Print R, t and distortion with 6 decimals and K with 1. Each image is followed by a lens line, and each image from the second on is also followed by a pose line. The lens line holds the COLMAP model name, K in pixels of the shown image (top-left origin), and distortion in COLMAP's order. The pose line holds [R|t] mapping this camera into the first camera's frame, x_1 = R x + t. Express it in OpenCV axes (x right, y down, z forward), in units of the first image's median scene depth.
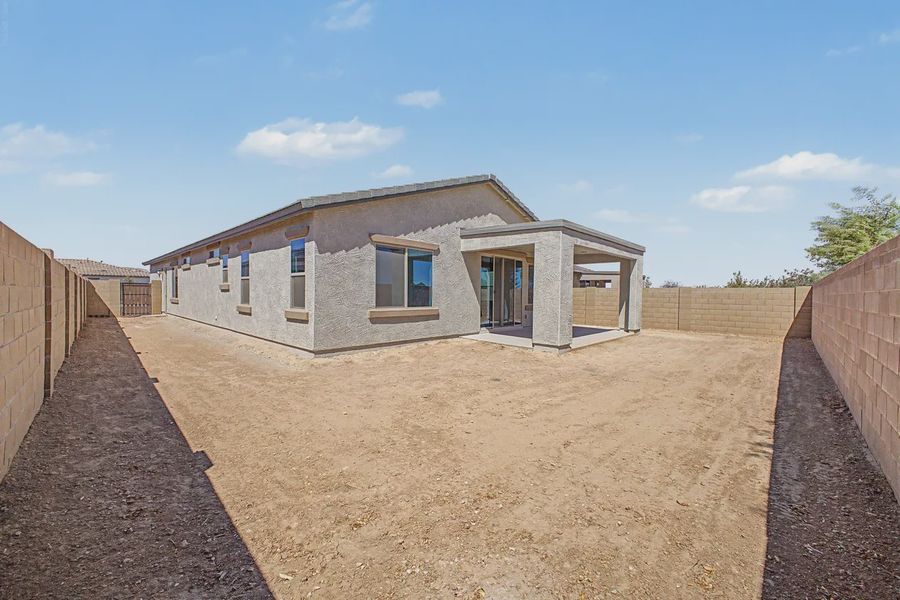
lens RADIAL K [[356.9, 0, 450.0], [0, 356.9, 300.0], [0, 0, 1]] dist [0.002317, 0.000125]
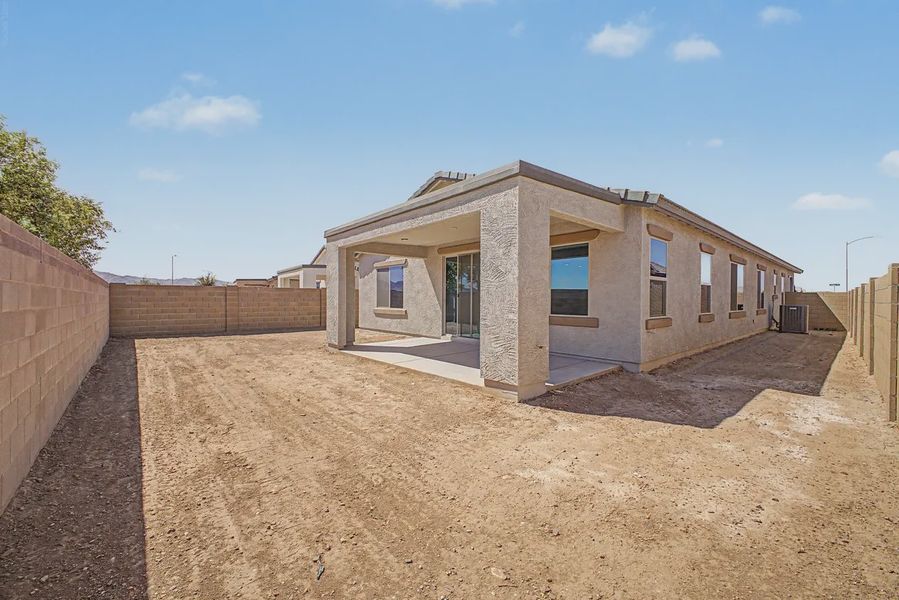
lens RADIAL K [[356.5, 0, 449.5], [0, 356.5, 300.0], [0, 0, 1]] dist [0.002317, 0.000125]
pose [[-0.091132, -0.005563, -0.995823, 1.271519], [-0.011534, 0.999923, -0.004530, -0.007504], [0.995772, 0.011073, -0.091189, 1.356403]]
